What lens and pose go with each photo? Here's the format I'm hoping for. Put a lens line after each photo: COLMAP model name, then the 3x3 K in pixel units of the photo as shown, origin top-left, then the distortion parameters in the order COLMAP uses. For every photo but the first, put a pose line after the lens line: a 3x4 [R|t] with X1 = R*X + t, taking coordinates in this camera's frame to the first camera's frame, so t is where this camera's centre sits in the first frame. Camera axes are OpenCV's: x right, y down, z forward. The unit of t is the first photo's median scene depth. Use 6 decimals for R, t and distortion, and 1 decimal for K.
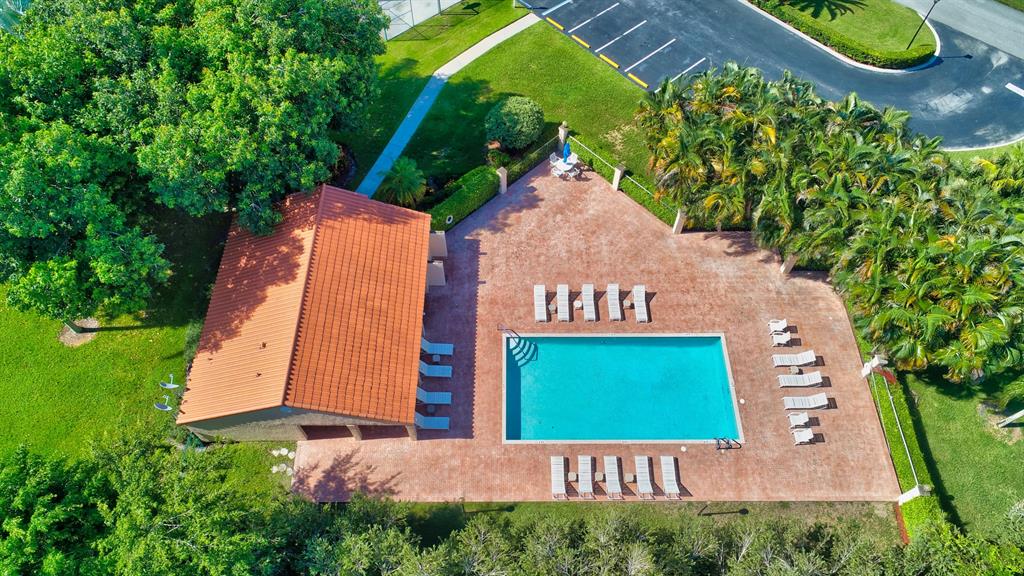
lens RADIAL K [[684.0, 0, 512.0], [0, 684.0, 288.0], [0, 0, 1]] dist [-0.000579, -0.001482]
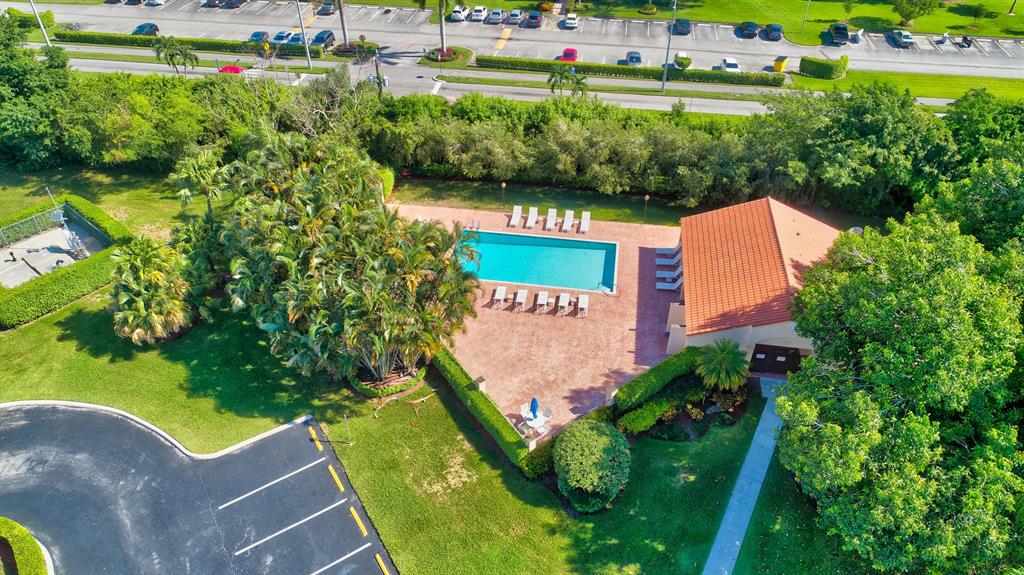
lens RADIAL K [[684.0, 0, 512.0], [0, 684.0, 287.5], [0, 0, 1]] dist [-0.000579, -0.001482]
pose [[-0.986666, -0.107524, 0.122186, 0.021280], [0.135044, -0.121782, 0.983327, -1.165456], [-0.090851, 0.986716, 0.134679, 0.838532]]
